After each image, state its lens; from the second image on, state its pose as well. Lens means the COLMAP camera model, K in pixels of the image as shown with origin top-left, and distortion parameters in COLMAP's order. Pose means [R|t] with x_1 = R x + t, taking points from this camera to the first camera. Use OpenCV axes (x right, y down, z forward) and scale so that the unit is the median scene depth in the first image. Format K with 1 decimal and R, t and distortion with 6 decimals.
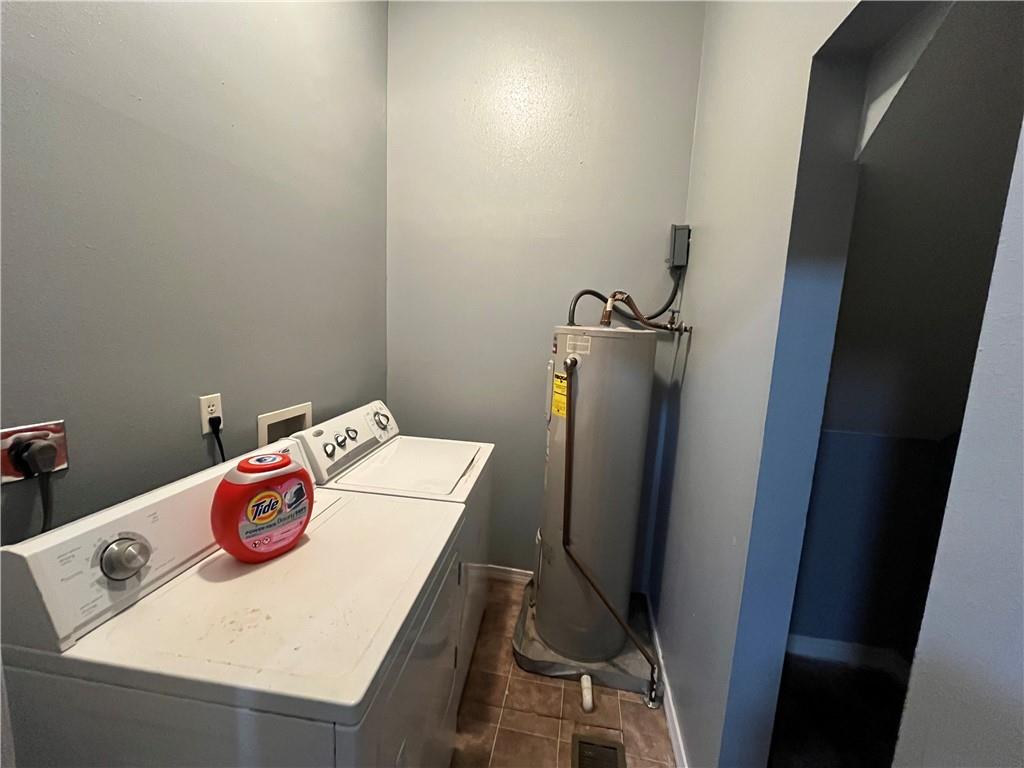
lens RADIAL K [[409.8, 0, 511.8], [0, 409.8, 384.7], [0, 0, 1]] dist [0.003508, -0.000927]
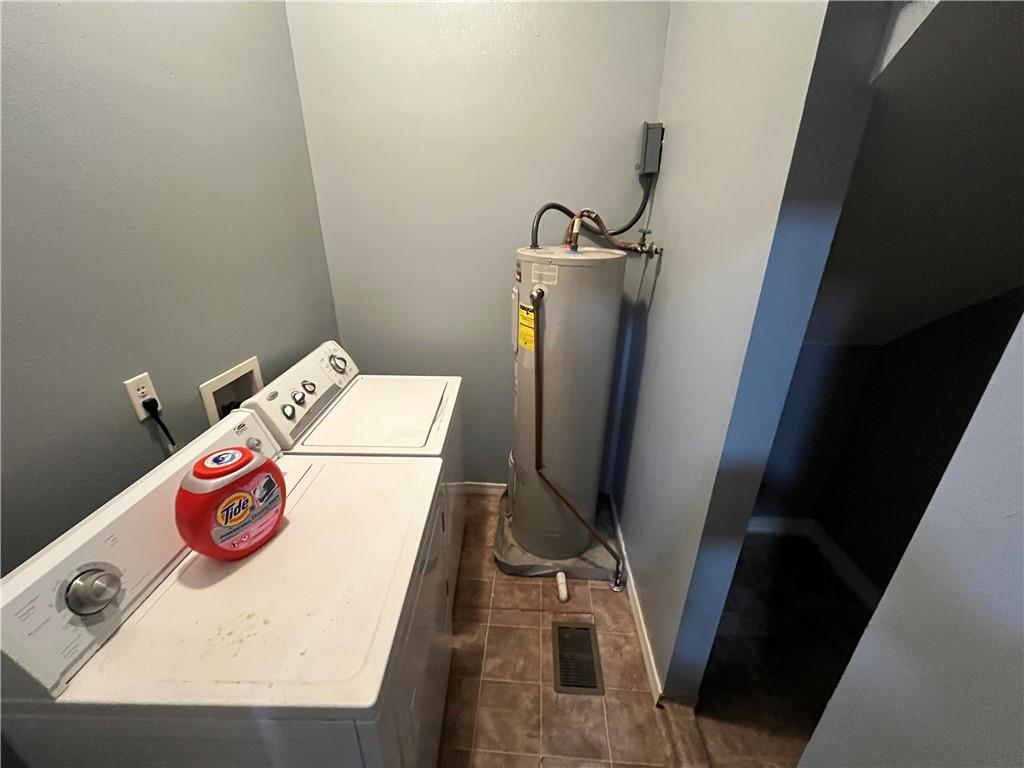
lens RADIAL K [[409.8, 0, 509.9], [0, 409.8, 379.6], [0, 0, 1]] dist [0.003508, -0.000927]
pose [[0.992517, -0.081610, 0.090832, -0.020251], [0.055434, 0.963926, 0.260335, -0.119826], [-0.108801, -0.253351, 0.961236, 0.057451]]
